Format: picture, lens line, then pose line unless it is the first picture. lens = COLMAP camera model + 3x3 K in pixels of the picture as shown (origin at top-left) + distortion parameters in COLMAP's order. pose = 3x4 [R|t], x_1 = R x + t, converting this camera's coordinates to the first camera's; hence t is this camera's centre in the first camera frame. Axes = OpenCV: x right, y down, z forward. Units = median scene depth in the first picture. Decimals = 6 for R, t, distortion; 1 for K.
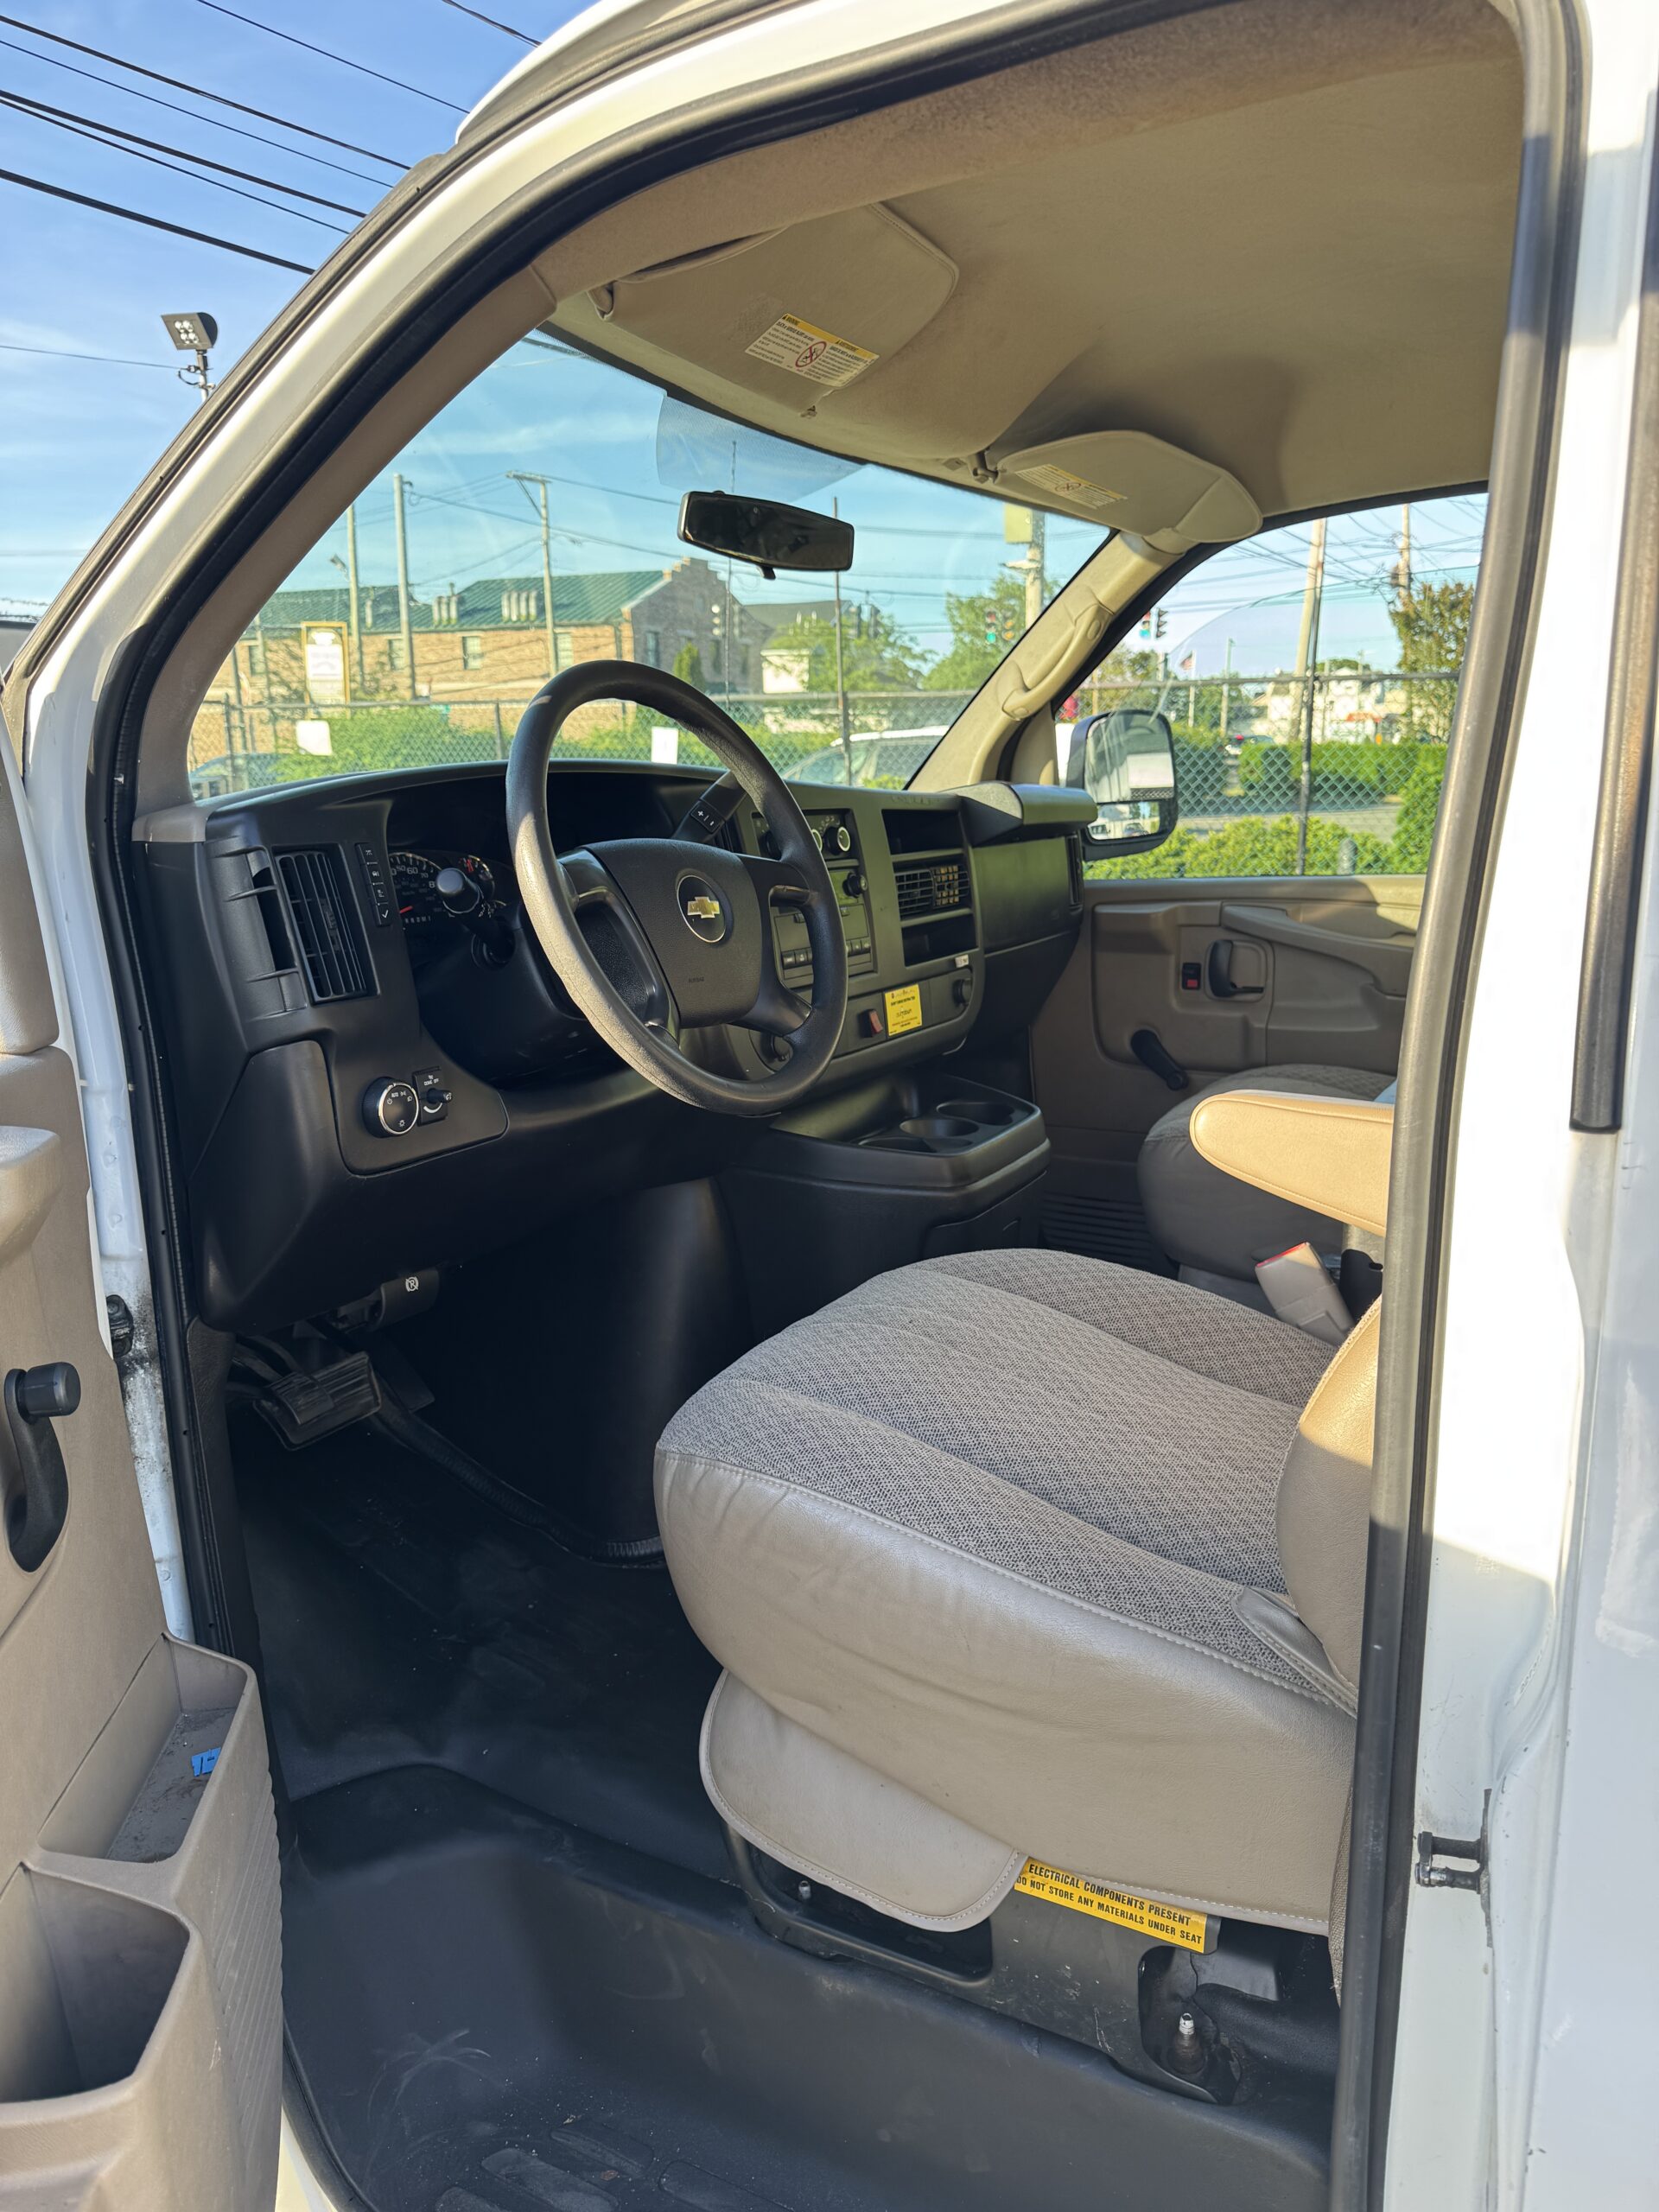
lens RADIAL K [[1588.8, 0, 822.1], [0, 1588.8, 1159.8], [0, 0, 1]] dist [0.169551, -0.416305]
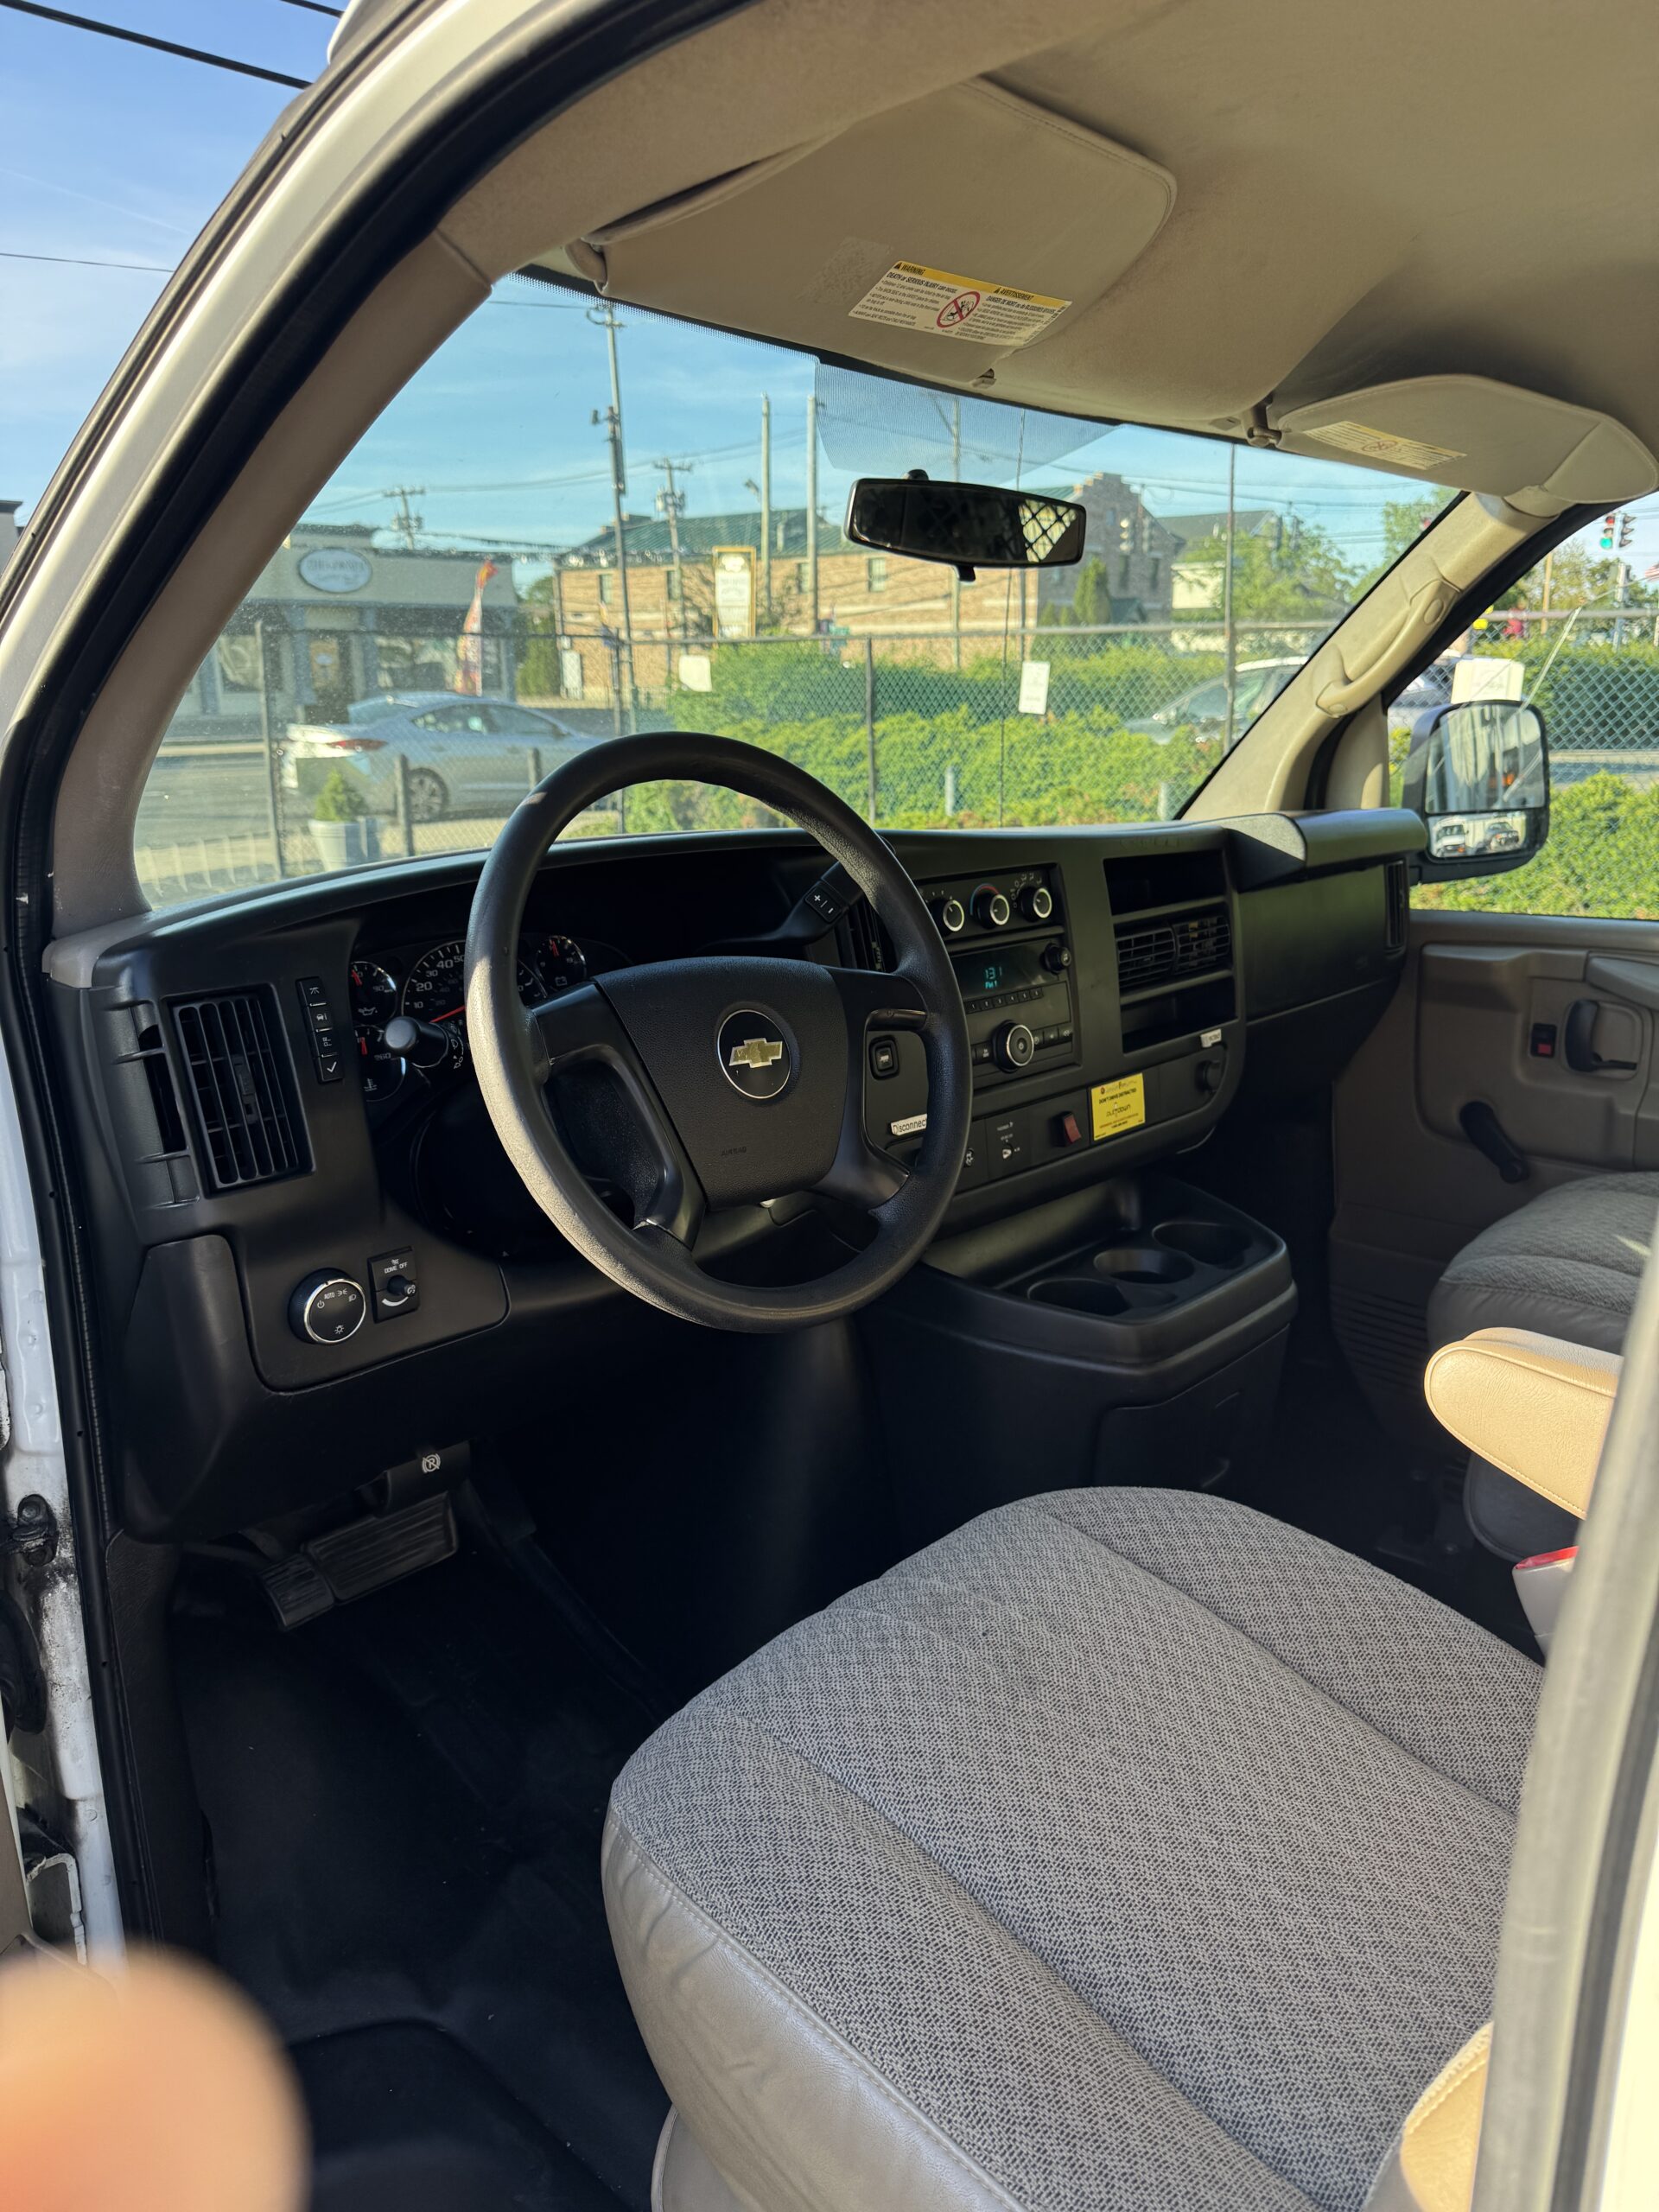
lens RADIAL K [[1584.3, 0, 834.9], [0, 1584.3, 1138.2], [0, 0, 1]] dist [0.133959, -0.306611]
pose [[0.970863, 0.066096, -0.230338, 0.081699], [-0.056912, 0.997305, 0.046297, -0.089226], [0.232777, -0.031840, 0.972009, 0.152235]]
